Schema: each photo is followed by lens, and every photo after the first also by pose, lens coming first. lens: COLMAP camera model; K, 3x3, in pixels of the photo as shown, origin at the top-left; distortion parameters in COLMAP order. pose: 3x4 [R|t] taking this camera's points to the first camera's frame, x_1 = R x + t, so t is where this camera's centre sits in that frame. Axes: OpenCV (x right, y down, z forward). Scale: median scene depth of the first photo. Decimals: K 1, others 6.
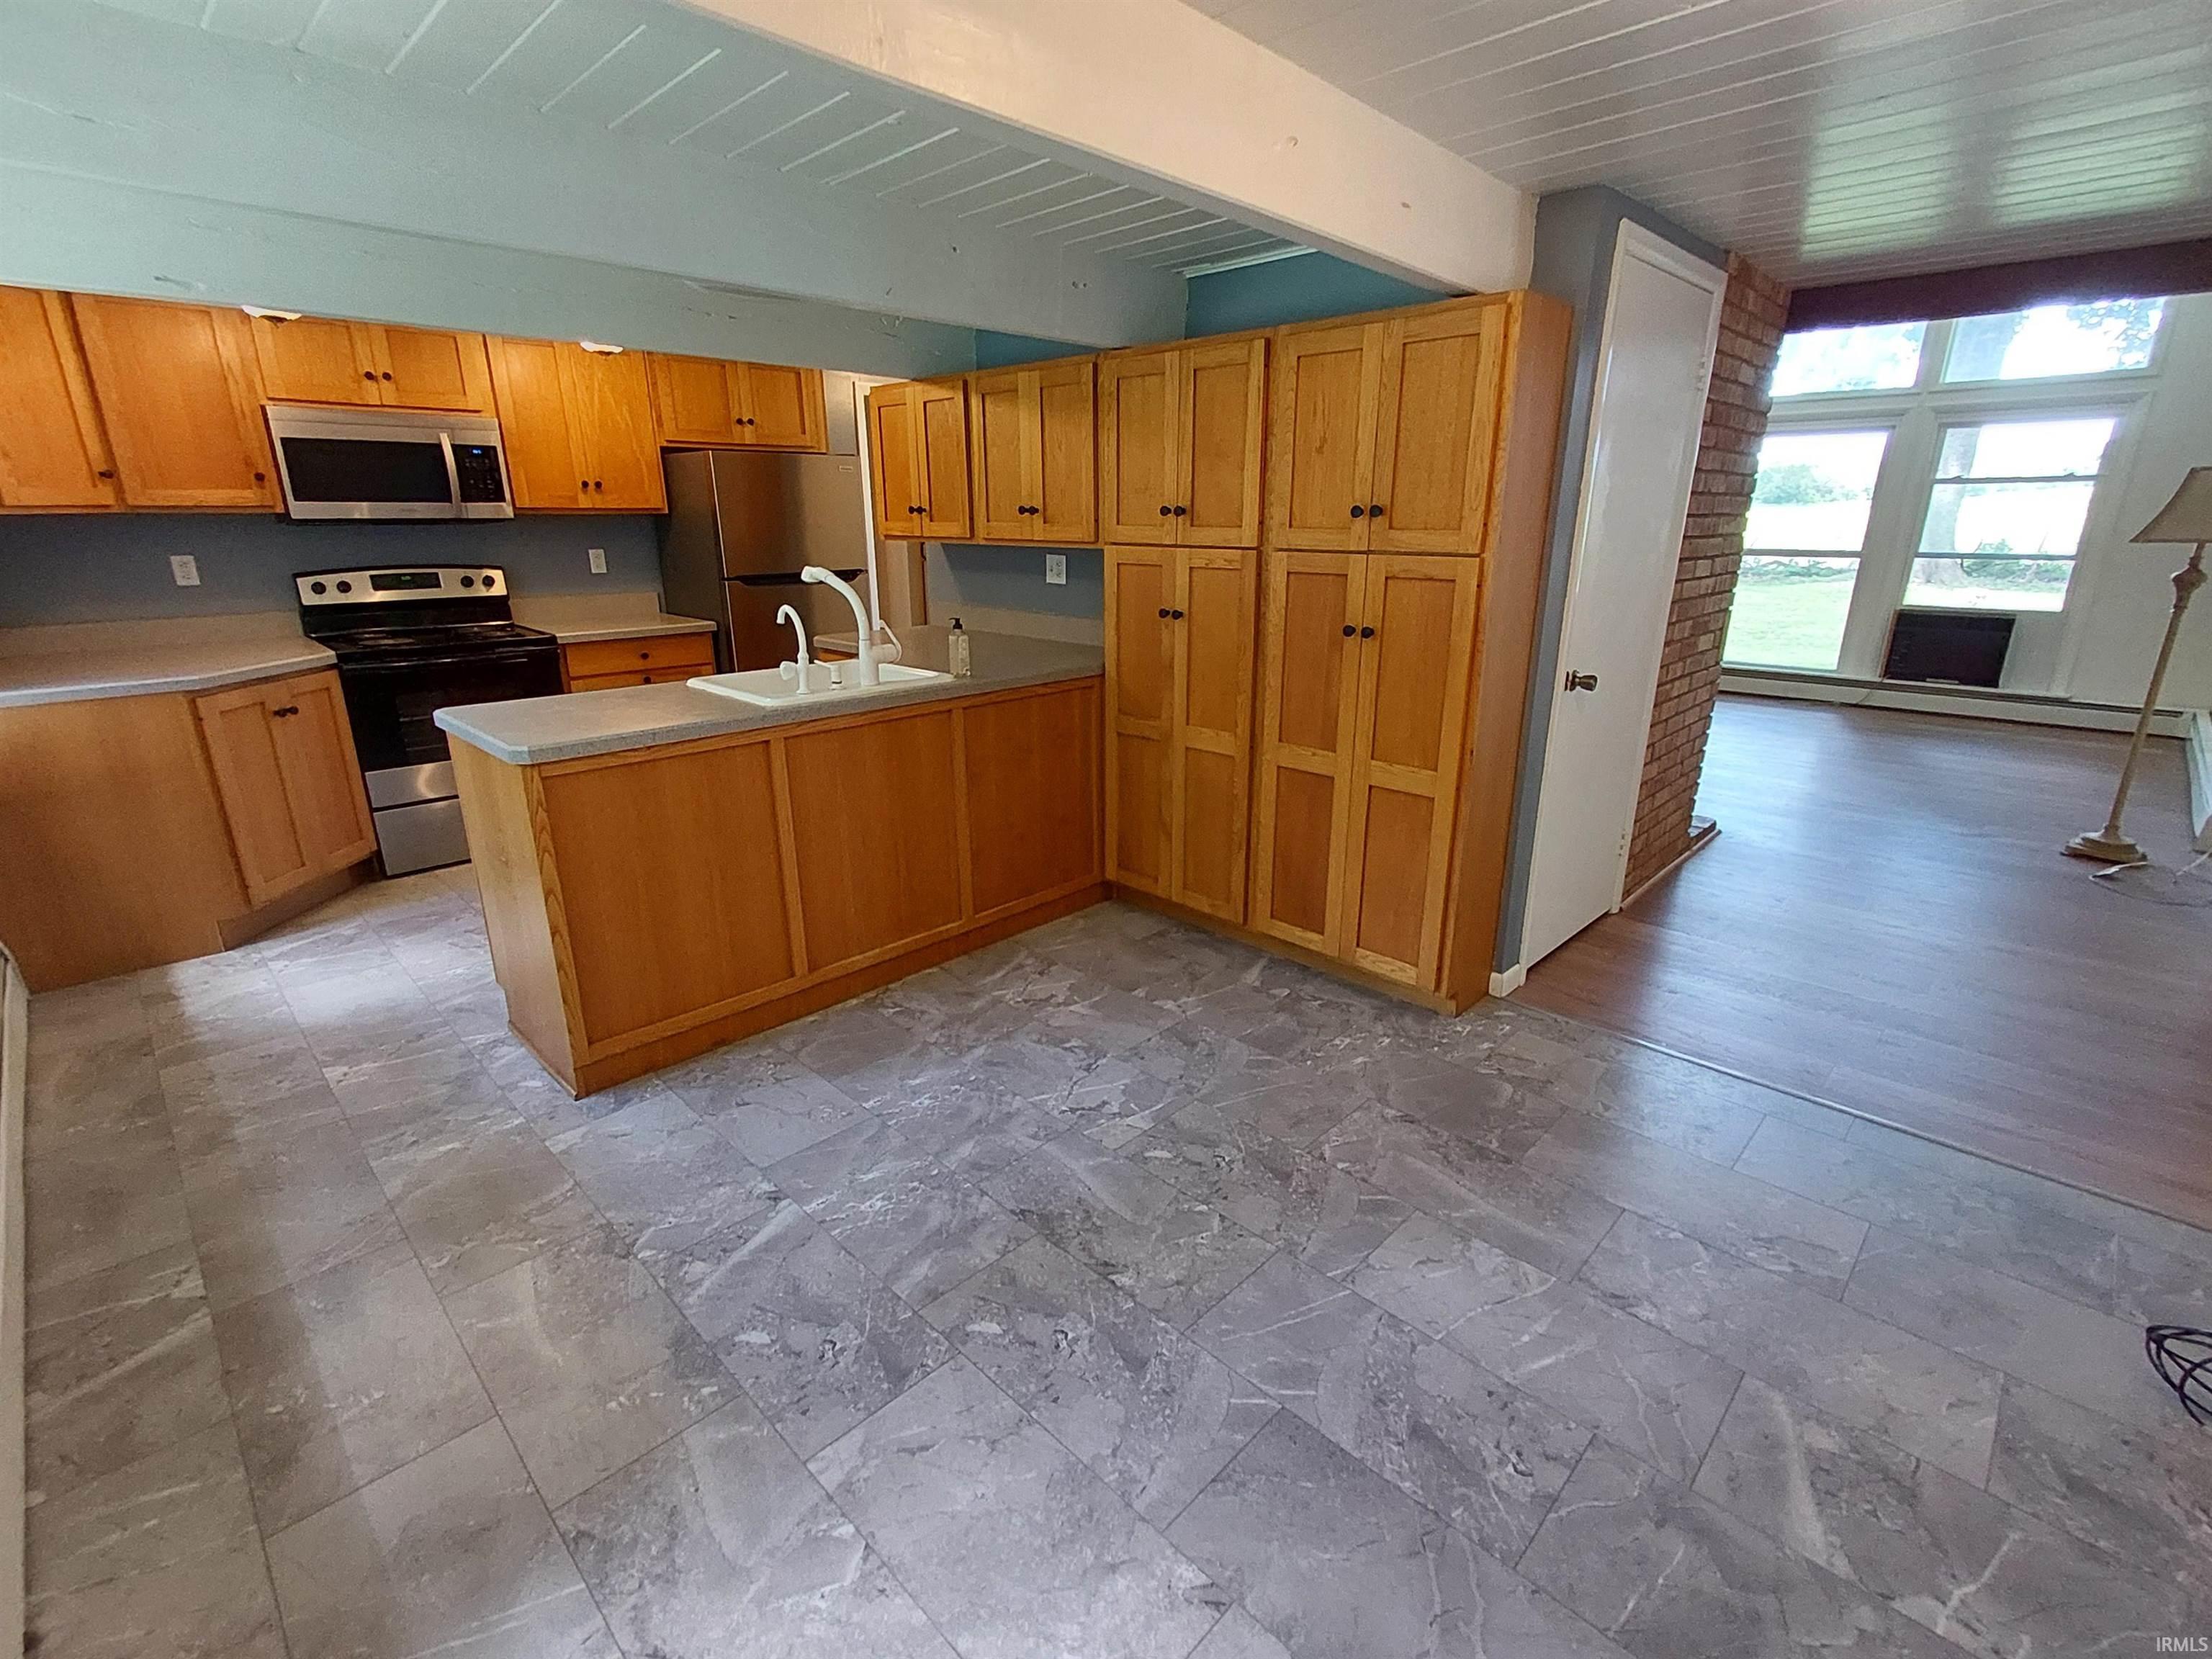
lens RADIAL K [[1004.0, 0, 1115.6], [0, 1004.0, 824.8], [0, 0, 1]] dist [0.010144, -0.003400]
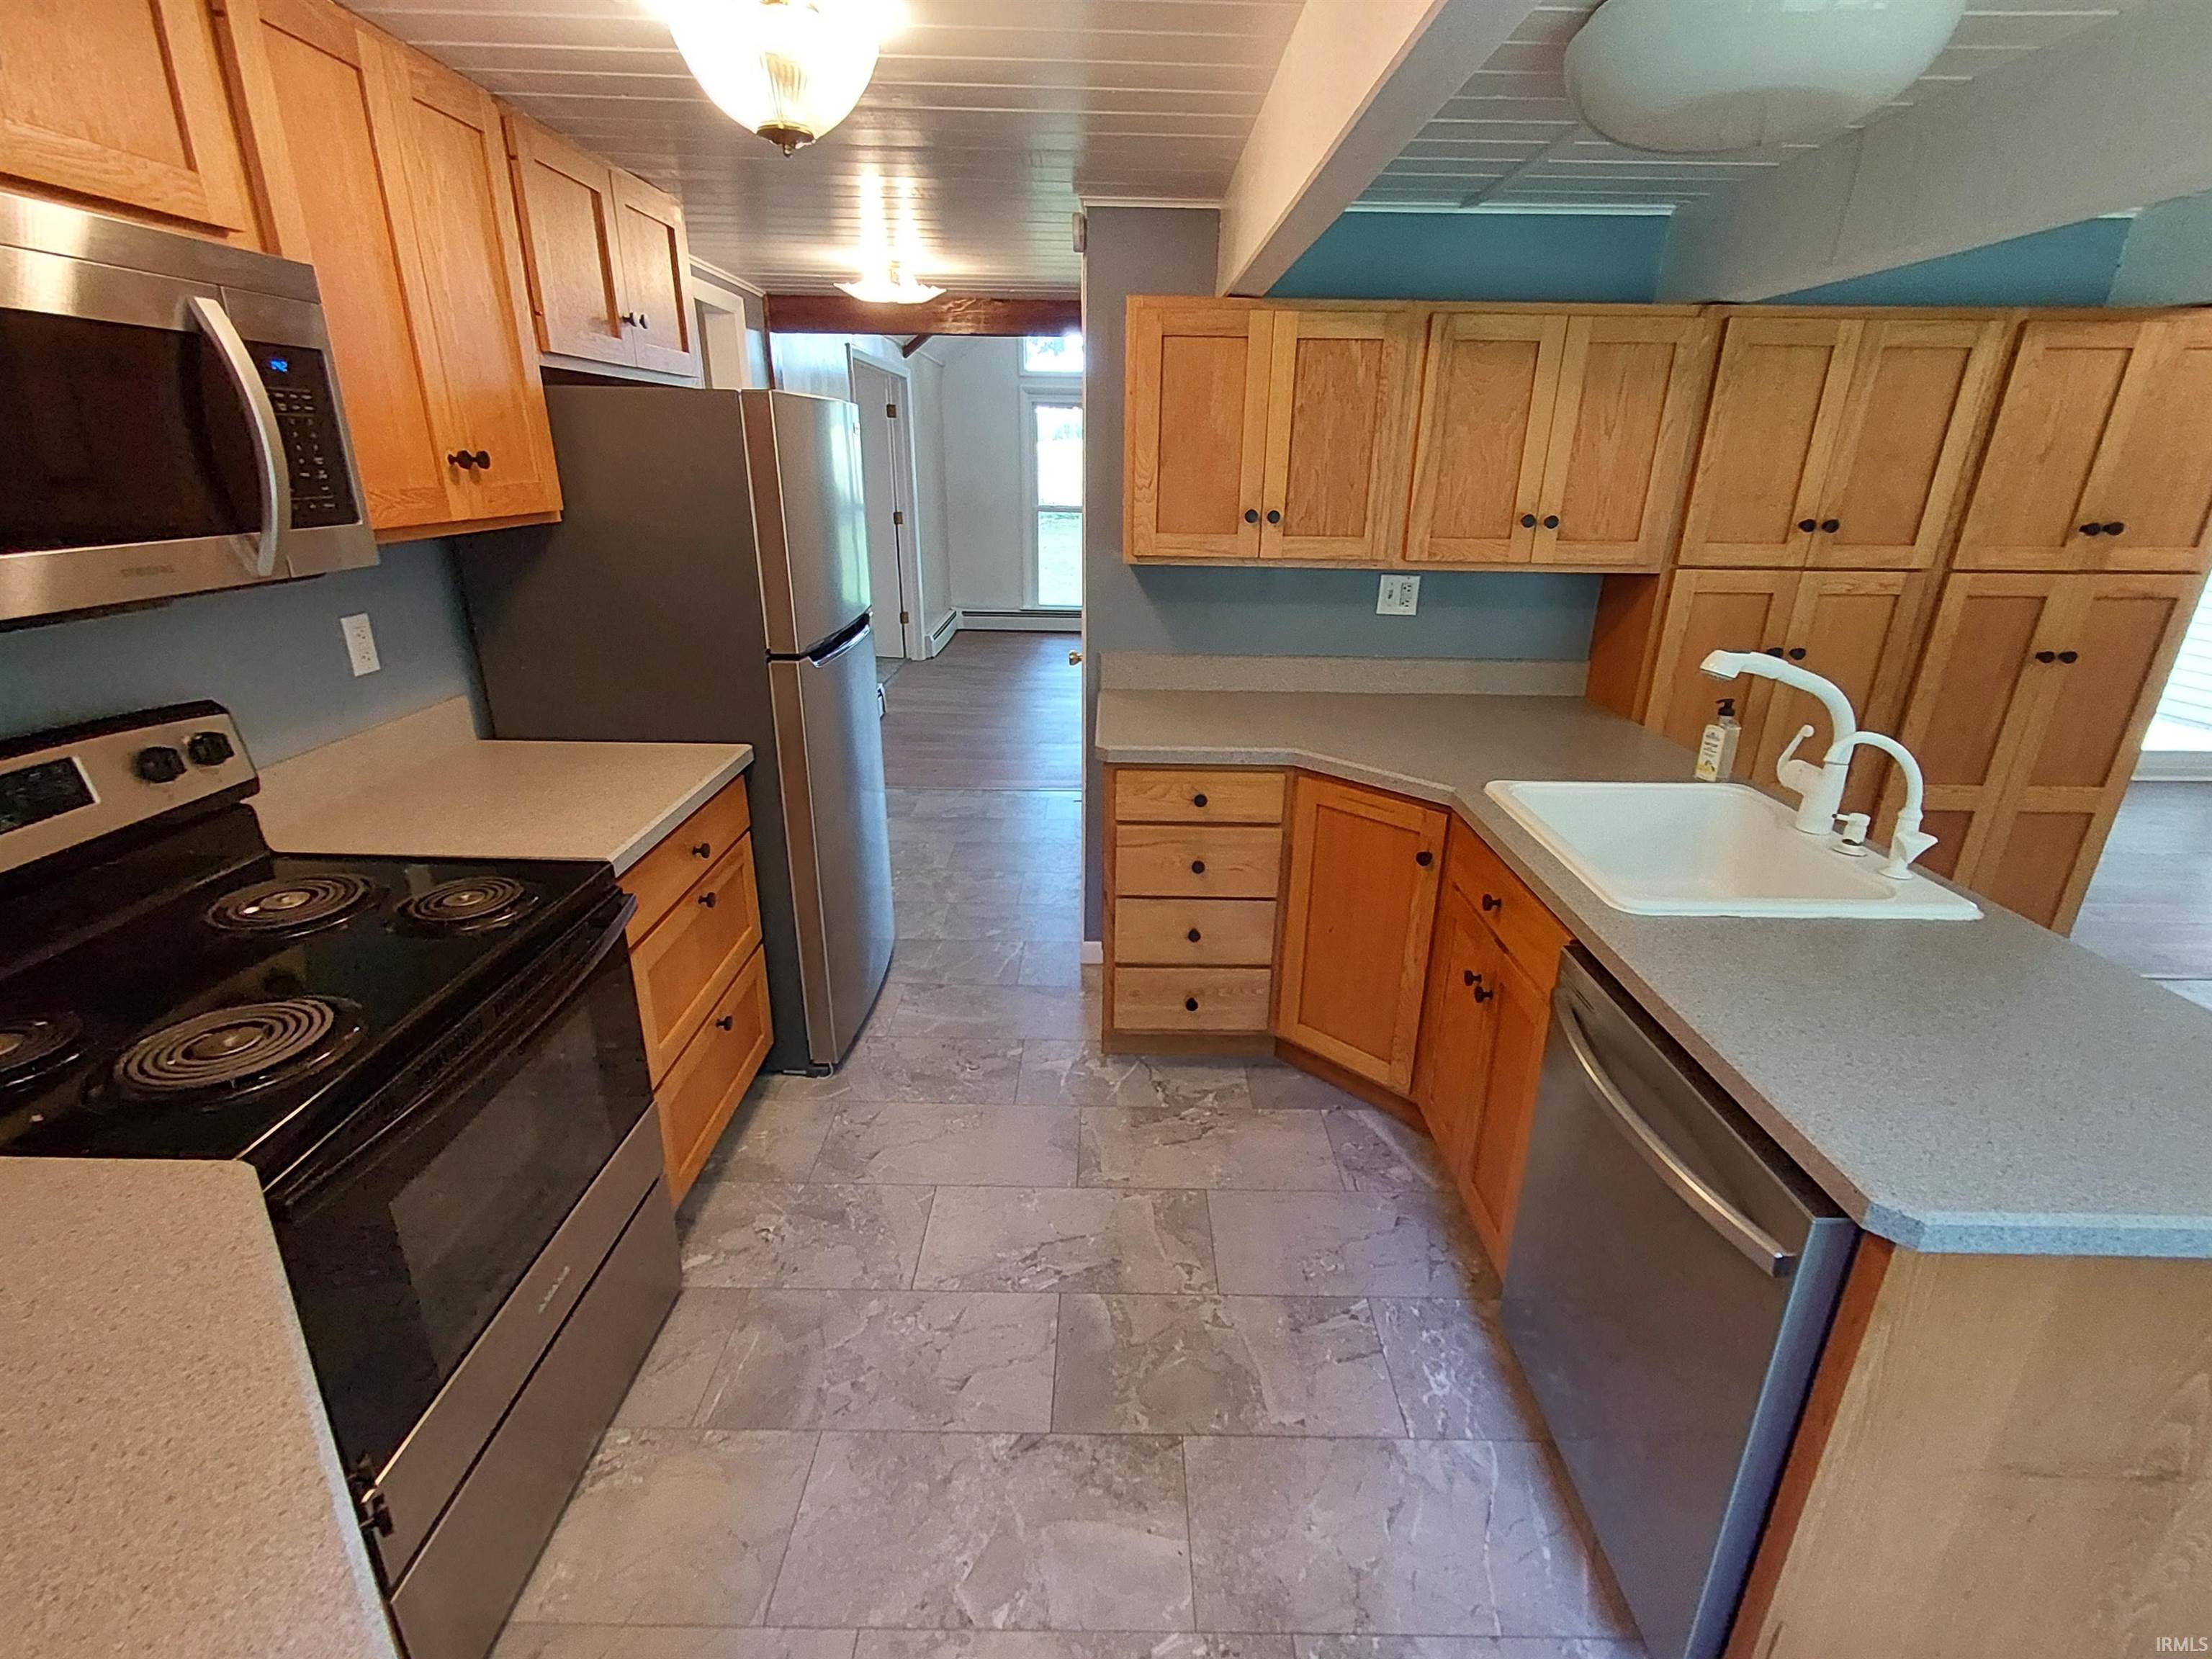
lens RADIAL K [[1004.0, 0, 1112.4], [0, 1004.0, 825.4], [0, 0, 1]] dist [0.010144, -0.003400]
pose [[0.712653, -0.227986, 0.663436, -0.583912], [0.195930, 0.972769, 0.123822, -0.183480], [-0.673600, 0.041745, 0.737916, 0.505537]]
